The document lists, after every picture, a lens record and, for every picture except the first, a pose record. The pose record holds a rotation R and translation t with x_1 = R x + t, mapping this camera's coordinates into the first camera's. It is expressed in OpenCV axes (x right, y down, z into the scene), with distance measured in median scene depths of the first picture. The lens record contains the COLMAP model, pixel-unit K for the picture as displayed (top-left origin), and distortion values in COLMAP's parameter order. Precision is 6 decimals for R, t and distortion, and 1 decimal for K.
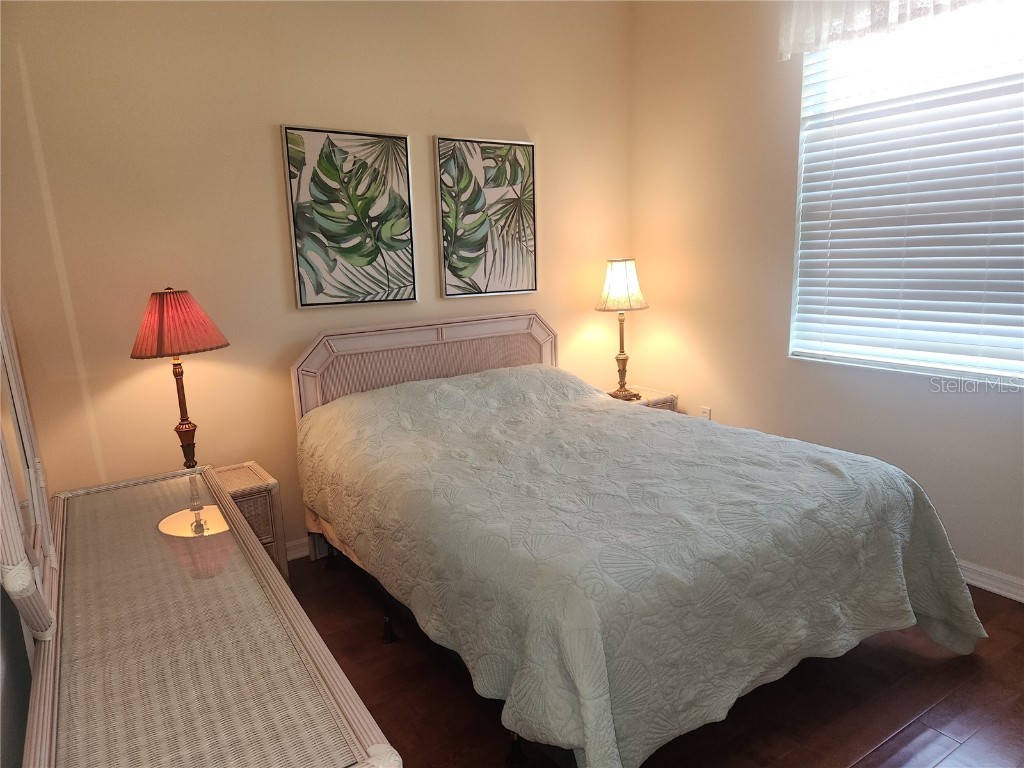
lens RADIAL K [[677.6, 0, 513.3], [0, 677.6, 389.4], [0, 0, 1]] dist [0.059883, -0.034334]
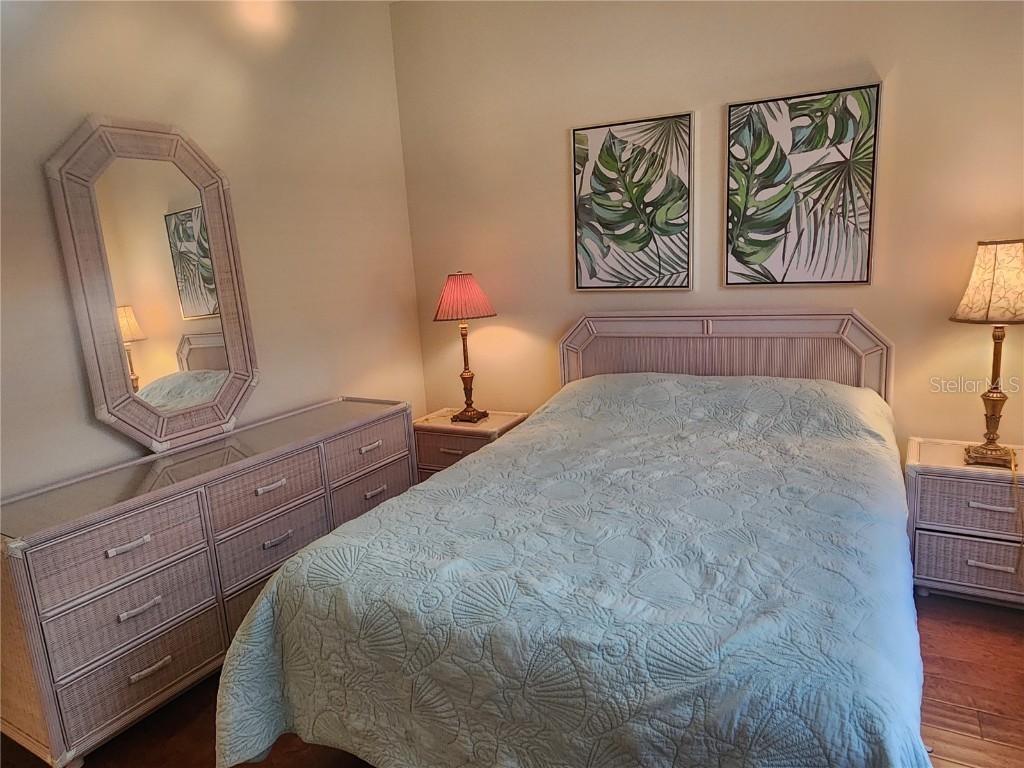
lens RADIAL K [[655.9, 0, 510.2], [0, 655.9, 380.5], [0, 0, 1]] dist [0.002633, -0.001905]
pose [[0.468626, 0.182722, -0.864293, 0.560082], [-0.134616, 0.981719, 0.134558, -0.097919], [0.873080, 0.053290, 0.484657, 0.367773]]
